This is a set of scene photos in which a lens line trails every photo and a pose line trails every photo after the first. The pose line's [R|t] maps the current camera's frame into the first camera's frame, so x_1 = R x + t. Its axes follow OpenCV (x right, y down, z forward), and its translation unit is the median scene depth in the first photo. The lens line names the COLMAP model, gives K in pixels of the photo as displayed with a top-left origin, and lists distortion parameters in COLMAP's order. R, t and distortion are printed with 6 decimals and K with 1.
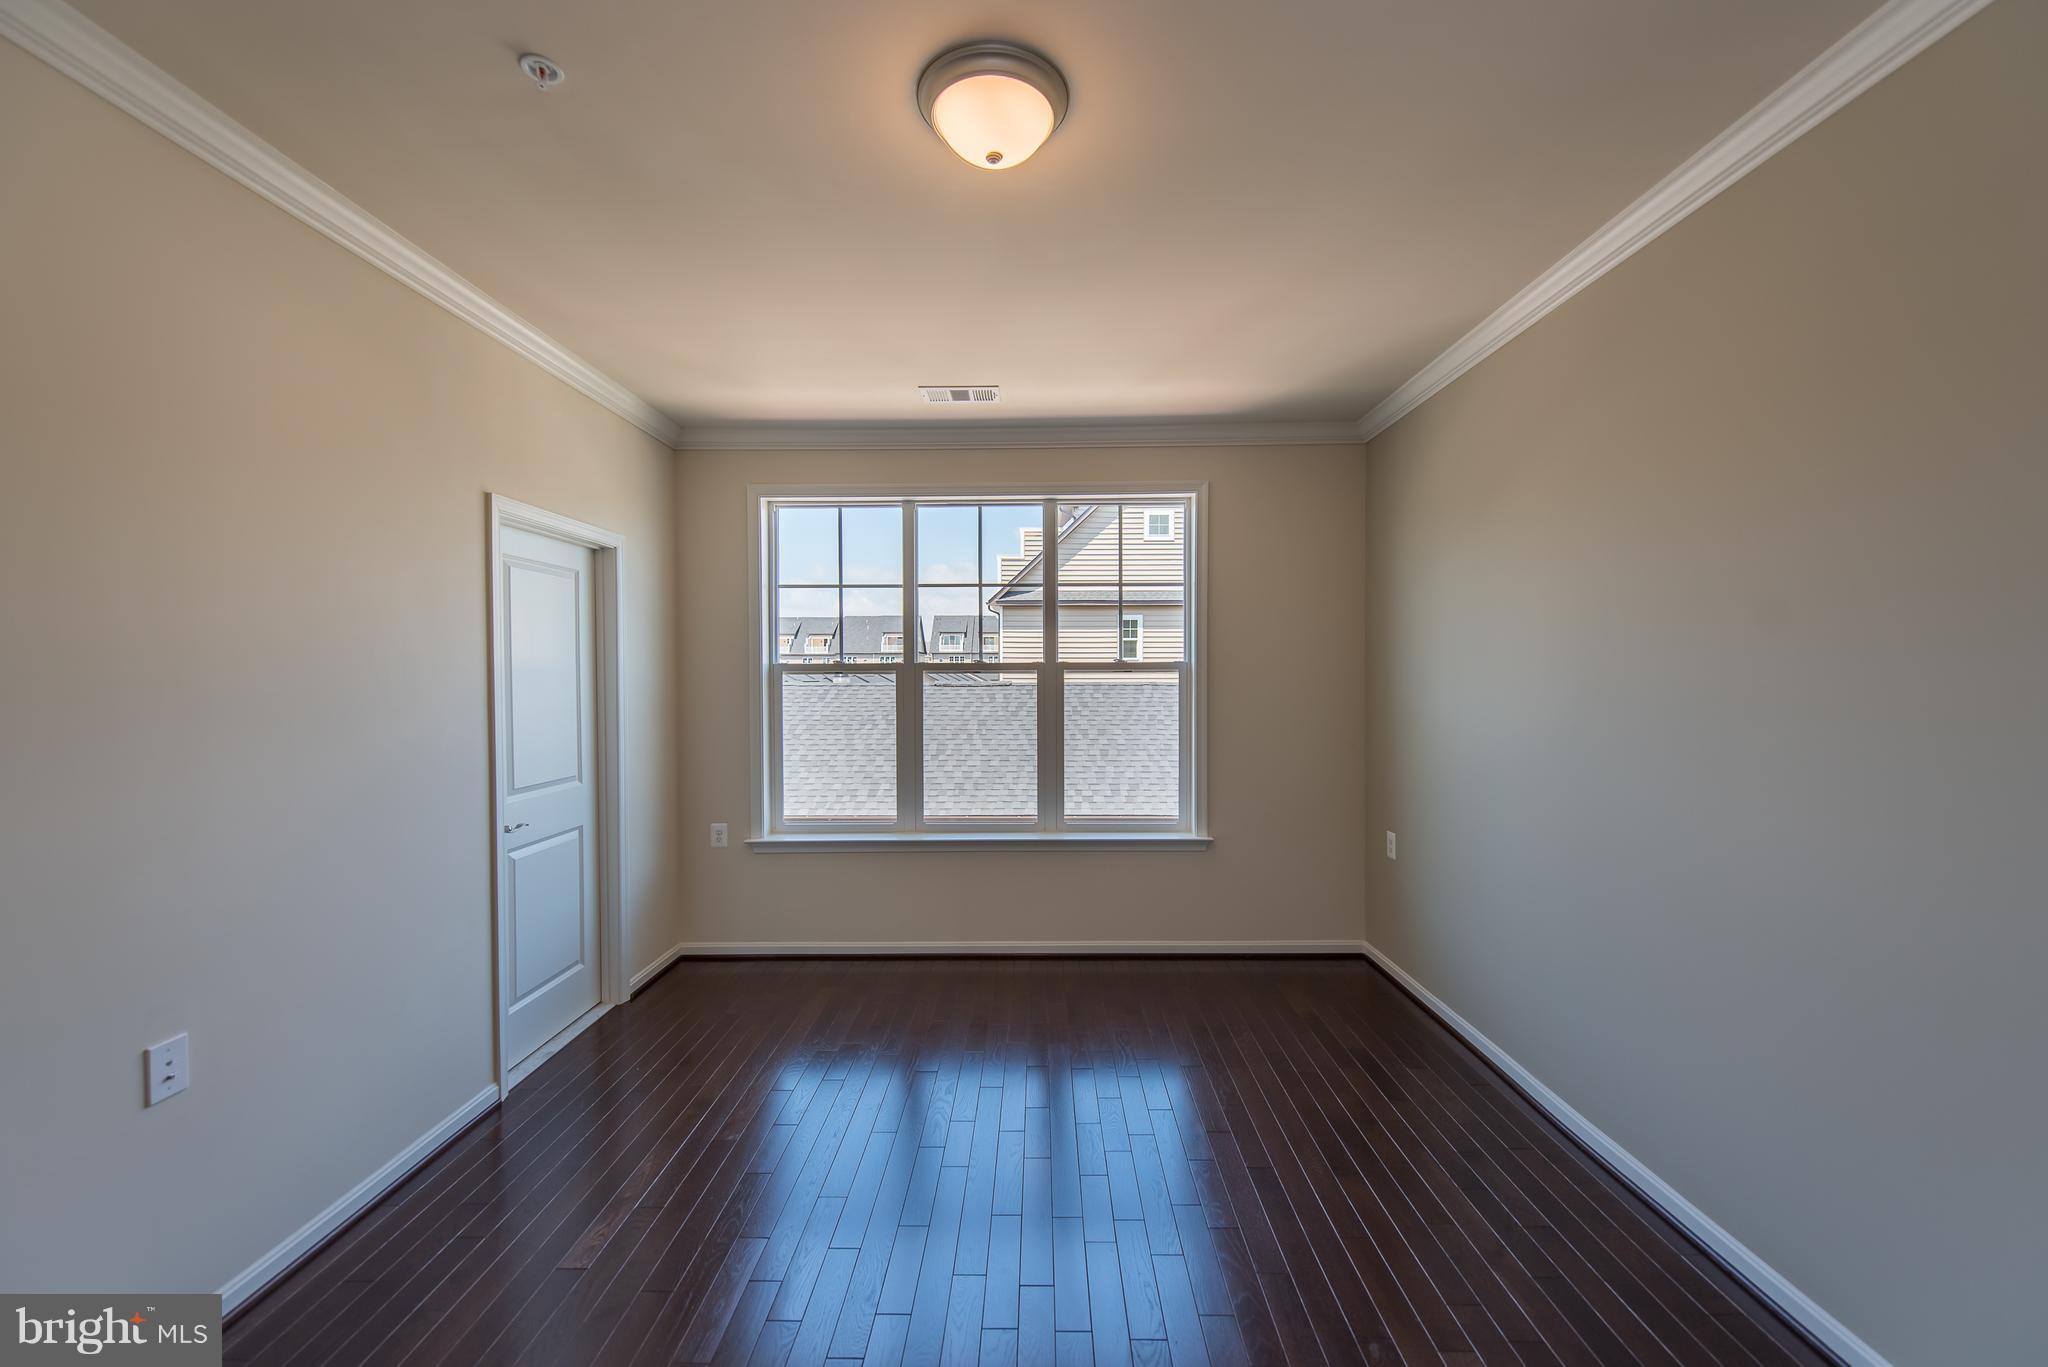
lens RADIAL K [[812.0, 0, 981.8], [0, 812.0, 675.3], [0, 0, 1]] dist [0.007849, -0.008107]
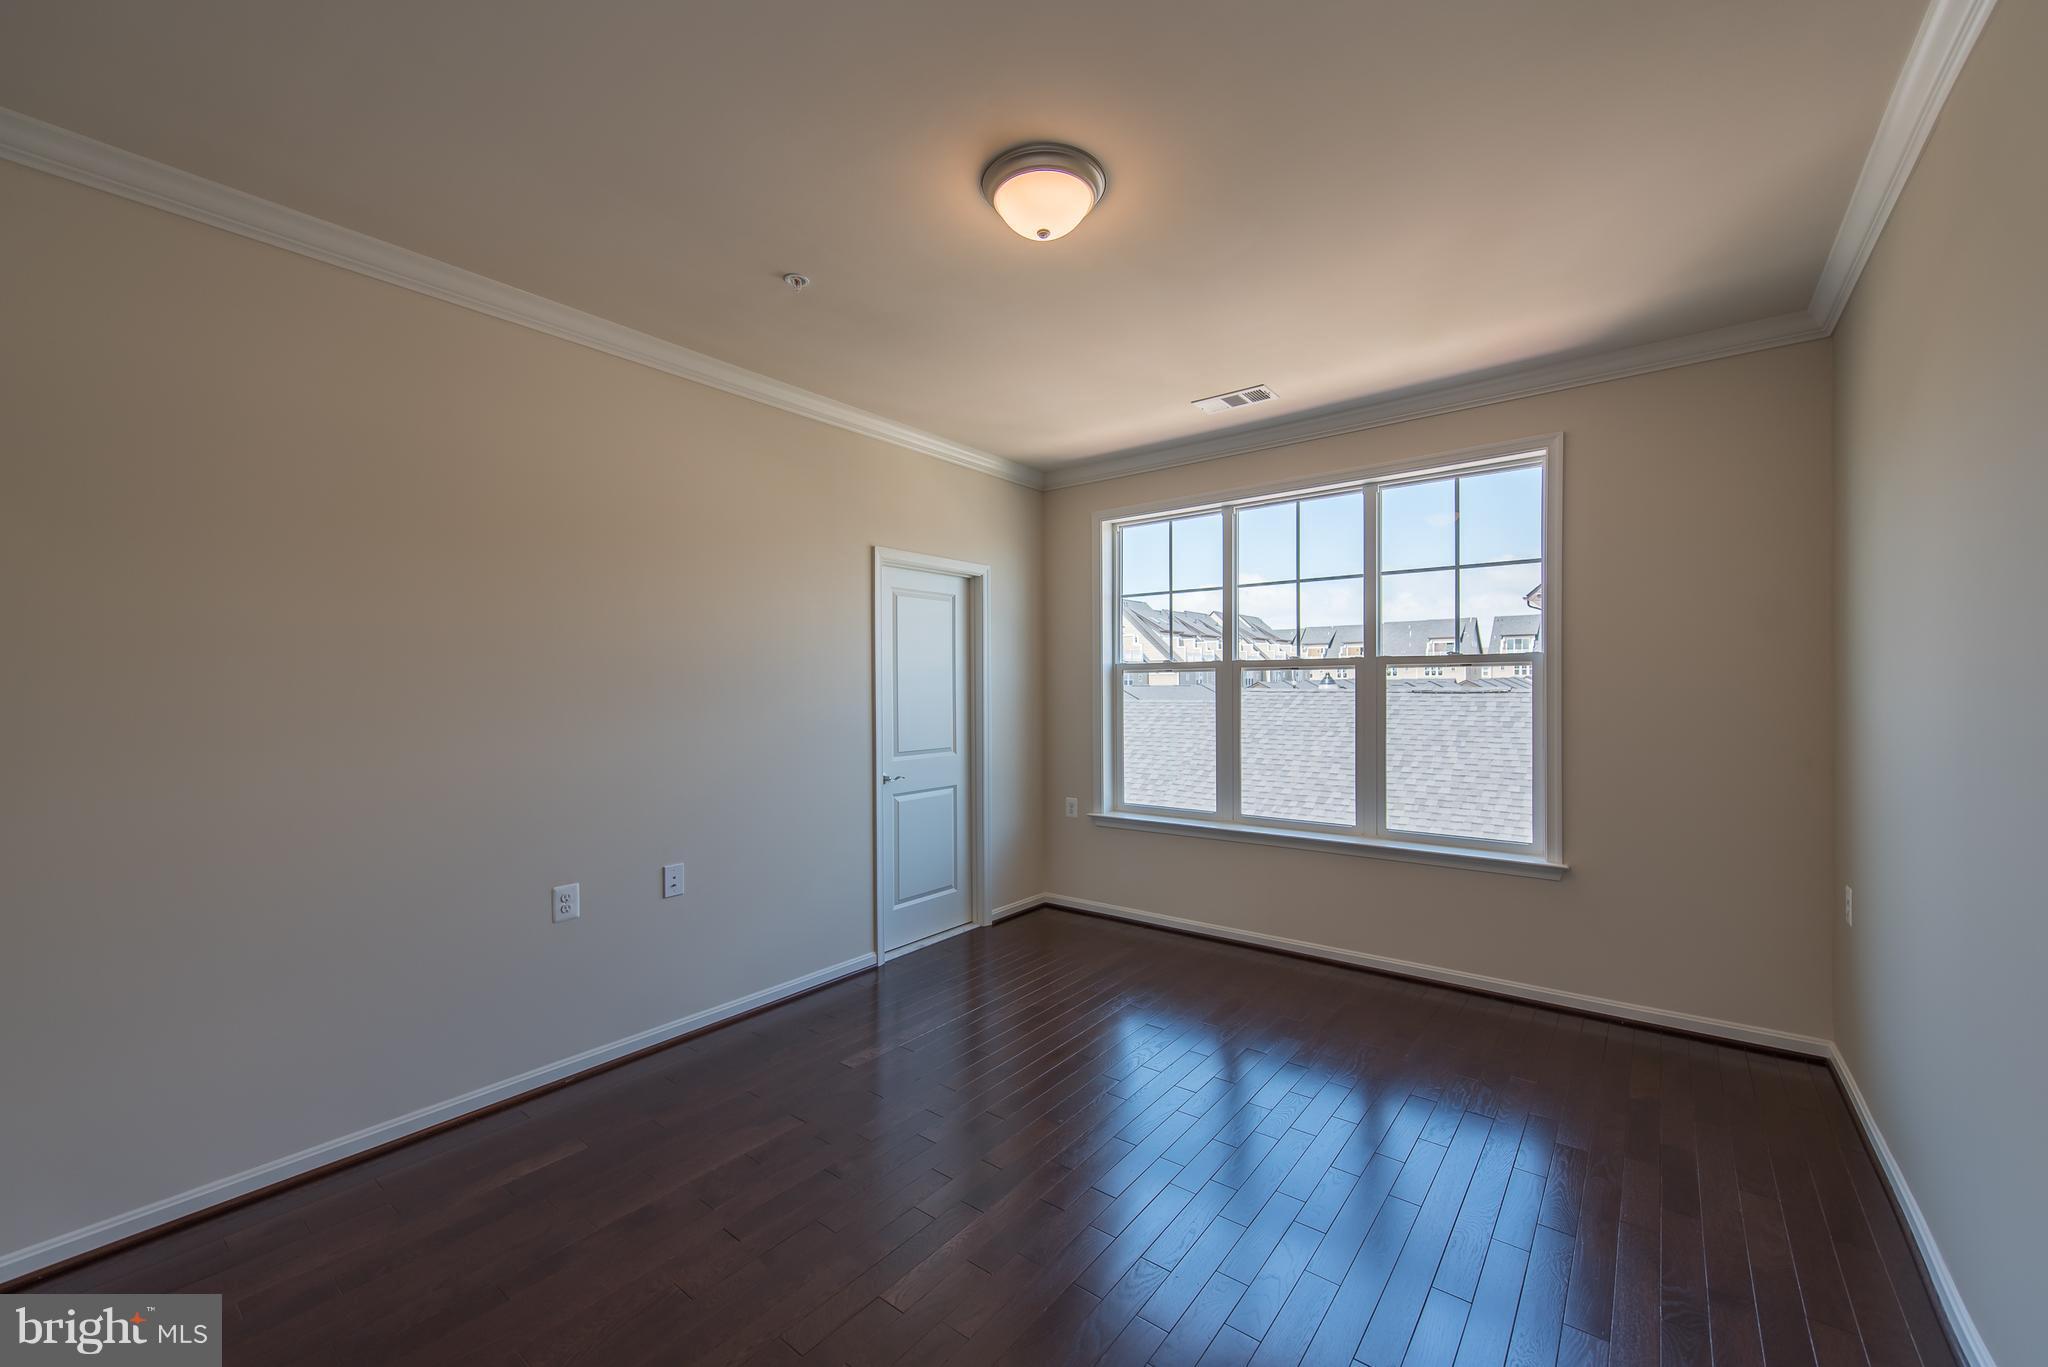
lens RADIAL K [[810.9, 0, 1021.8], [0, 810.9, 686.3], [0, 0, 1]] dist [0.007243, -0.000427]
pose [[0.787692, -0.001542, -0.616067, 0.351437], [-0.001122, 0.999992, -0.003937, 0.022580], [0.616068, 0.003793, 0.787684, 0.012406]]
